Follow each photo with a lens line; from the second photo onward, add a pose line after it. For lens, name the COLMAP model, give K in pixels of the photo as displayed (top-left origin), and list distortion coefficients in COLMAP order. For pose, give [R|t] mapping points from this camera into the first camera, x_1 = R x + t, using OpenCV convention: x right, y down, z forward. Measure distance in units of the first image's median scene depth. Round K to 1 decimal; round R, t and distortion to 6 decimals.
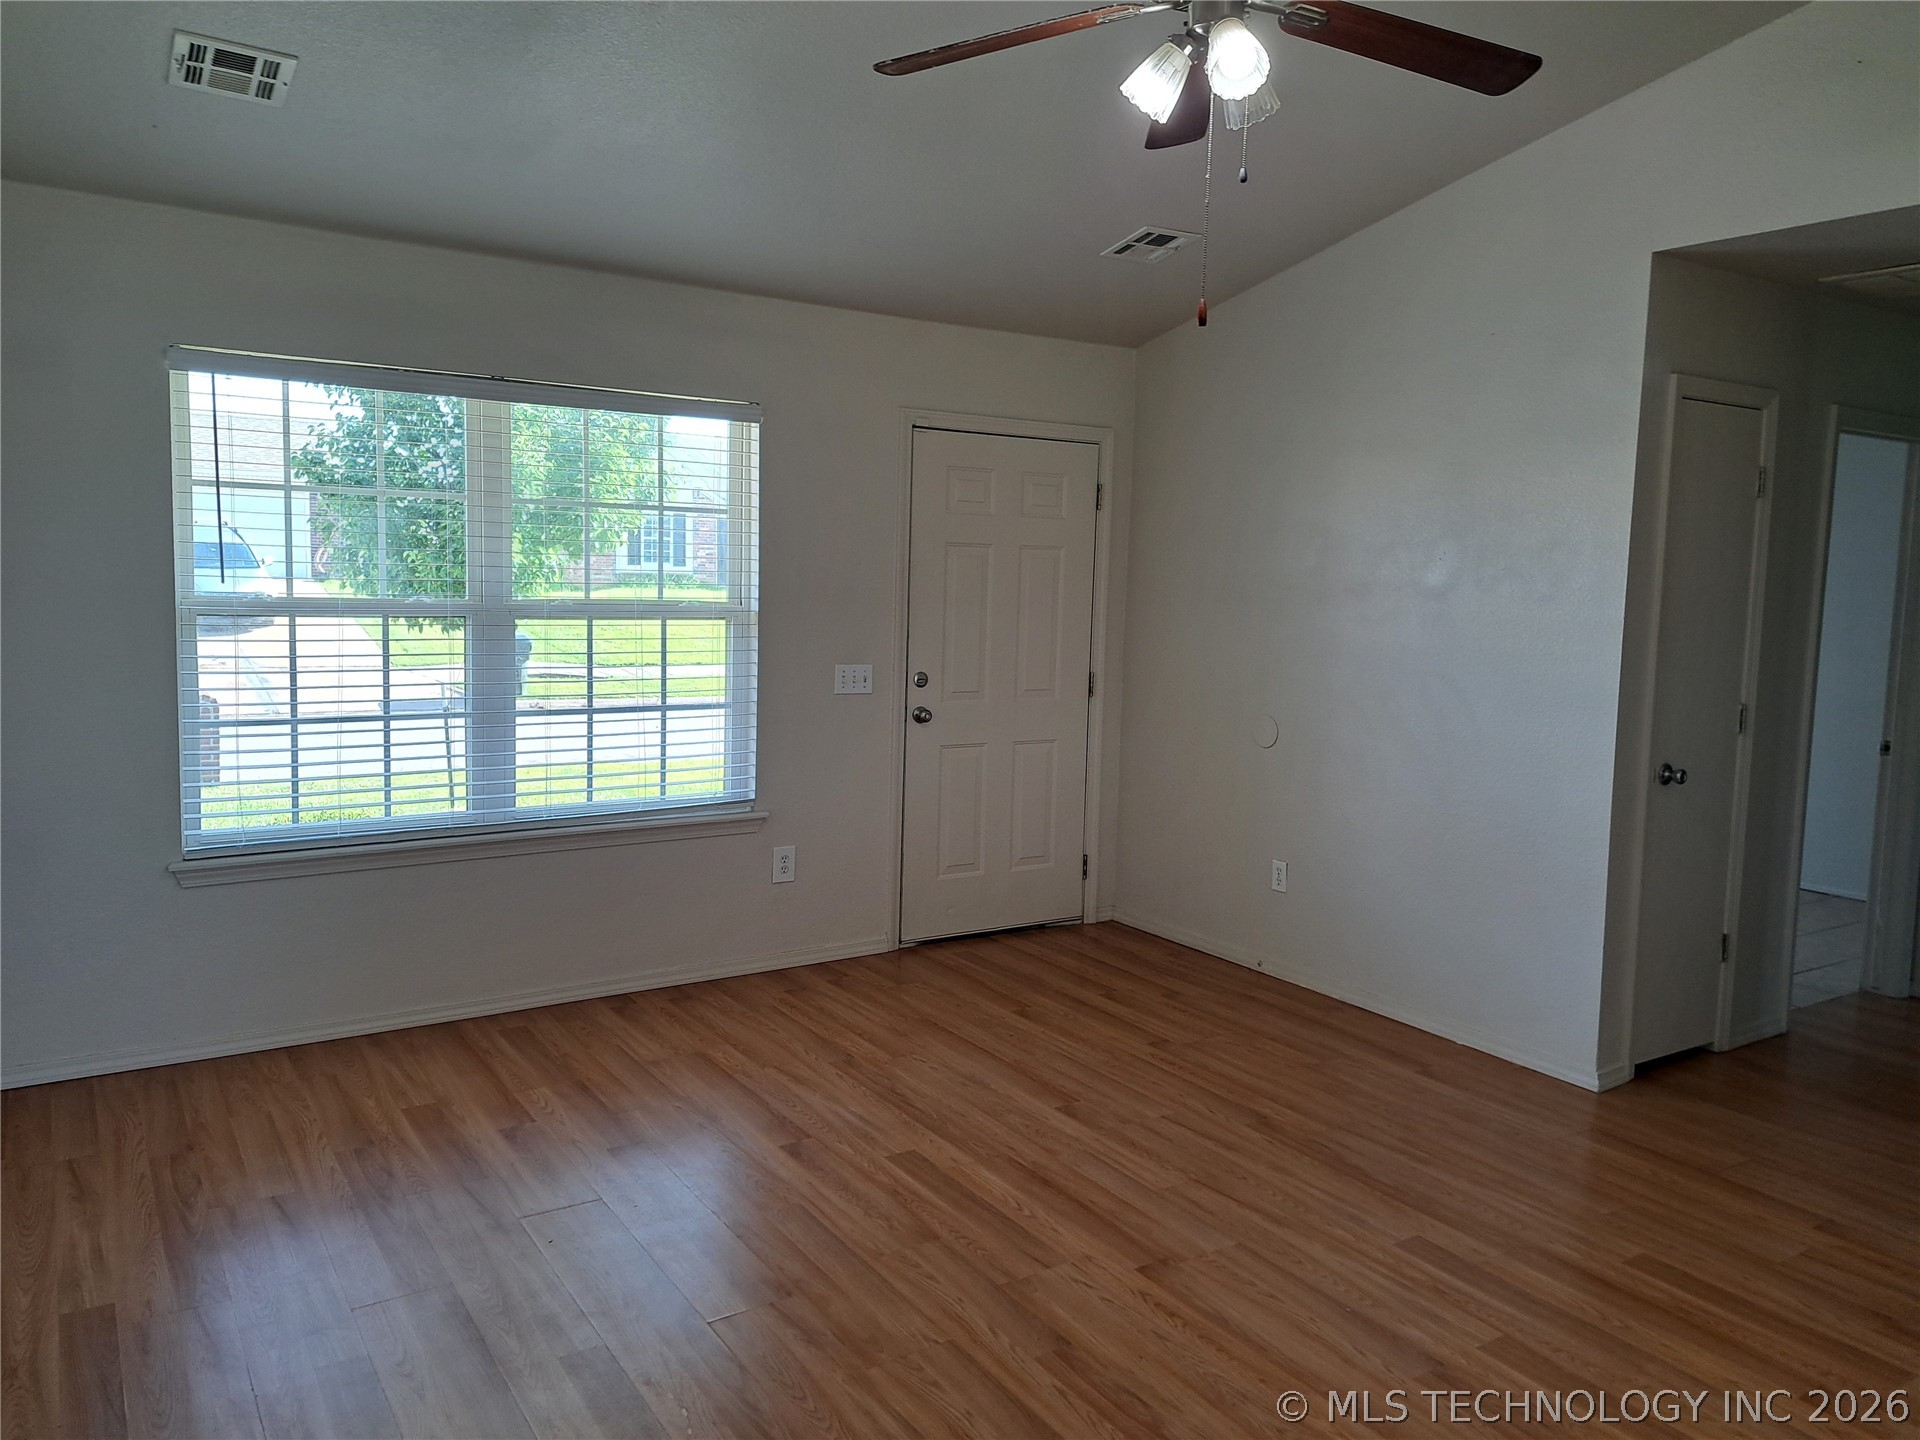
lens RADIAL K [[1370.6, 0, 962.7], [0, 1370.6, 707.6], [0, 0, 1]] dist [0.061927, -0.055486]
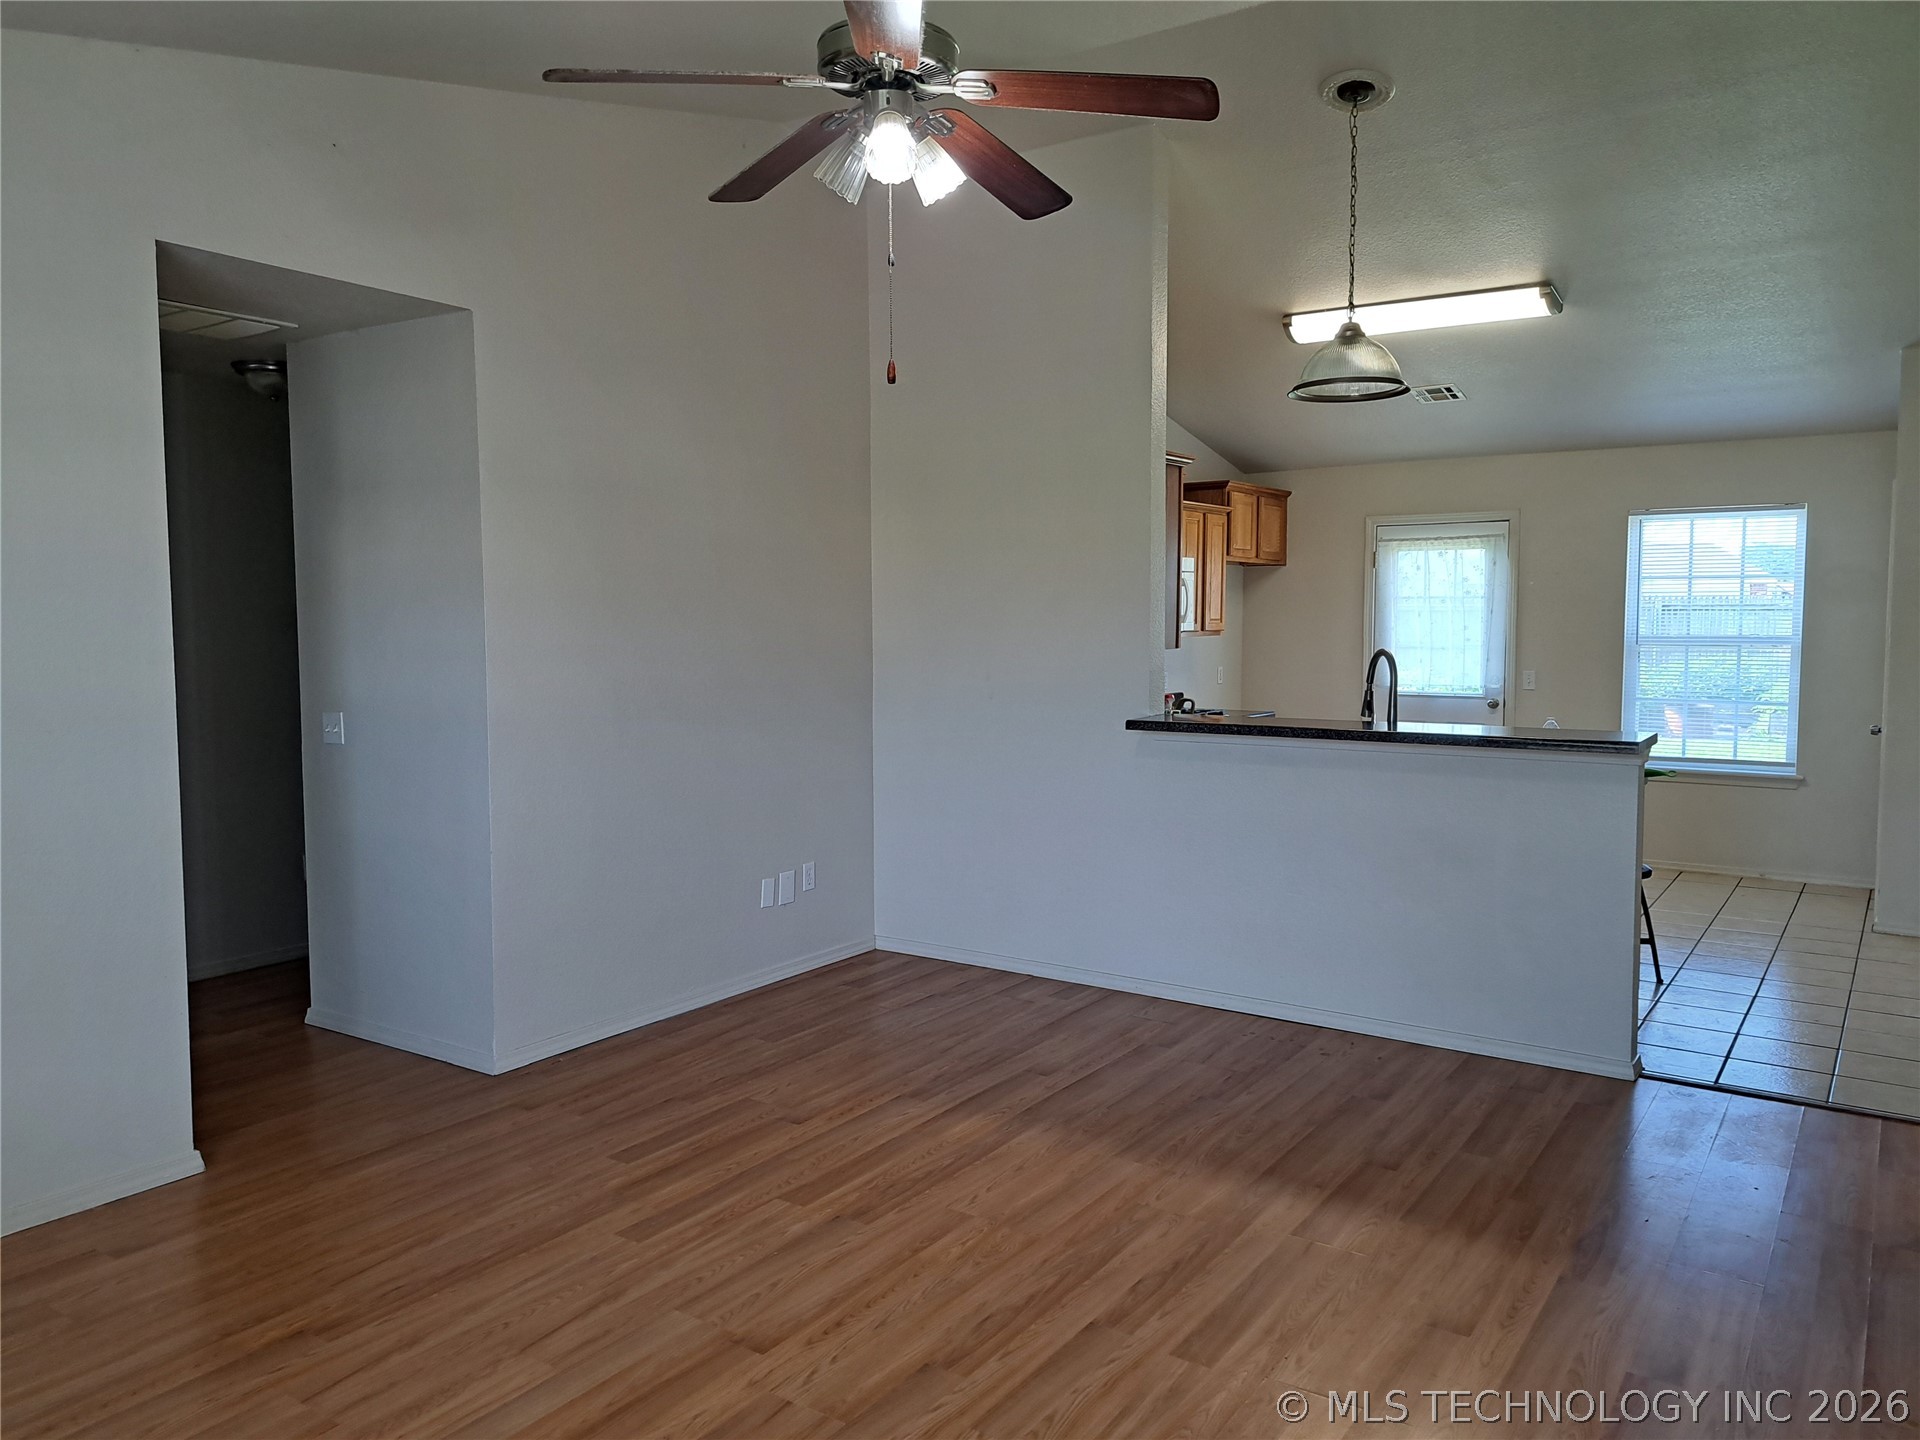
lens RADIAL K [[1370.6, 0, 984.8], [0, 1370.6, 716.5], [0, 0, 1]] dist [0.061927, -0.055486]
pose [[-0.385721, -0.096303, 0.917576, -0.638384], [0.083456, 0.986818, 0.138652, -0.114968], [-0.918833, 0.130058, -0.372600, 0.984982]]
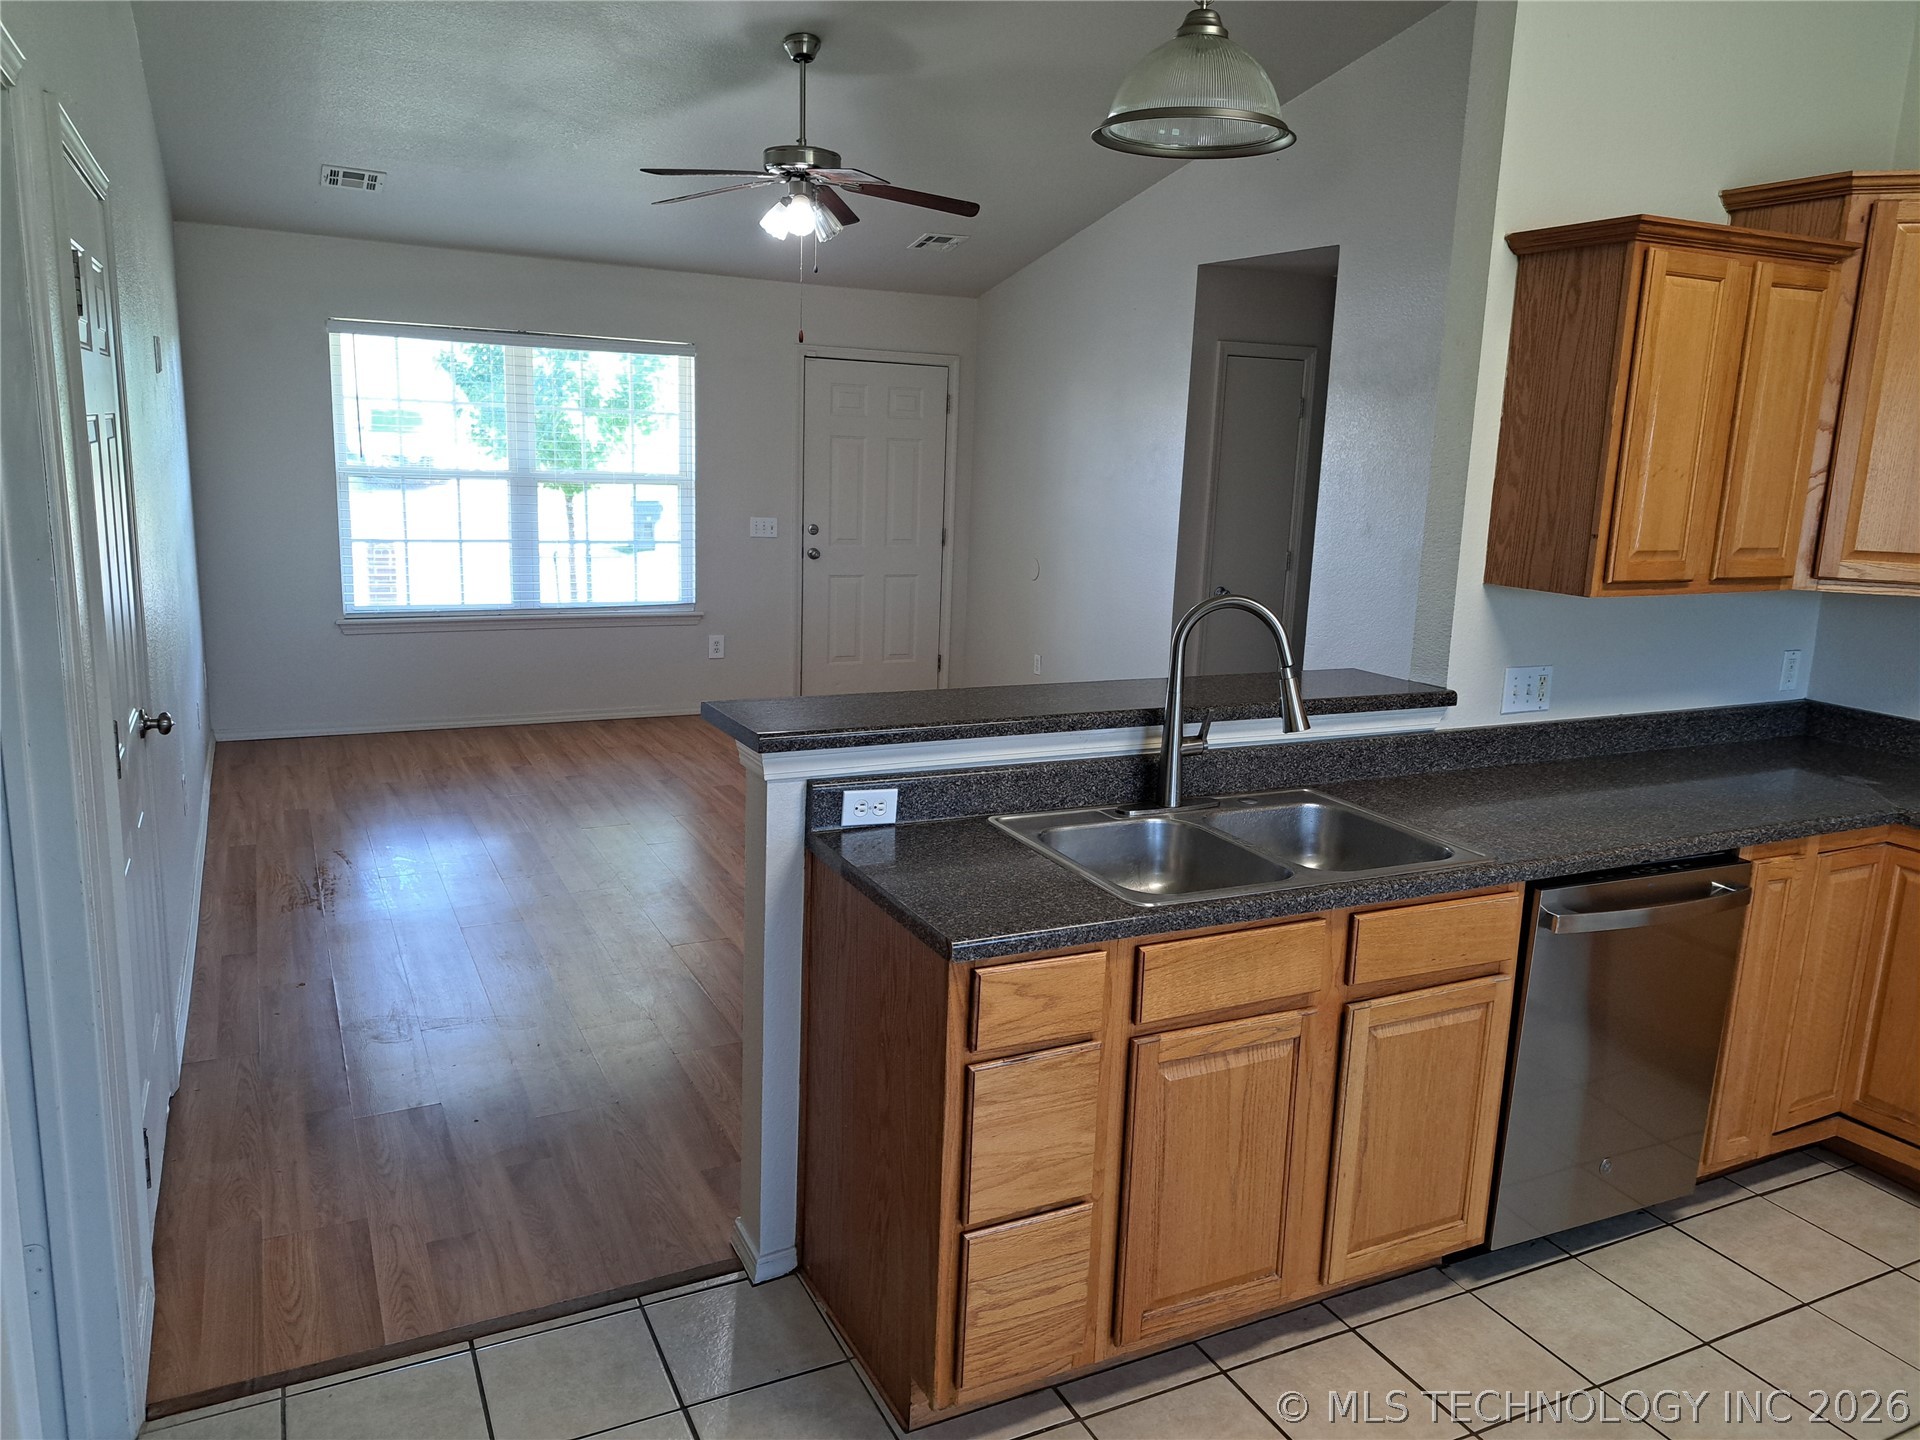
lens RADIAL K [[1370.6, 0, 975.1], [0, 1370.6, 719.1], [0, 0, 1]] dist [0.061927, -0.055486]
pose [[0.993763, 0.035445, -0.105726, 0.476190], [-0.024852, 0.994689, 0.099879, 0.048588], [0.108705, -0.096628, 0.989367, -0.743483]]
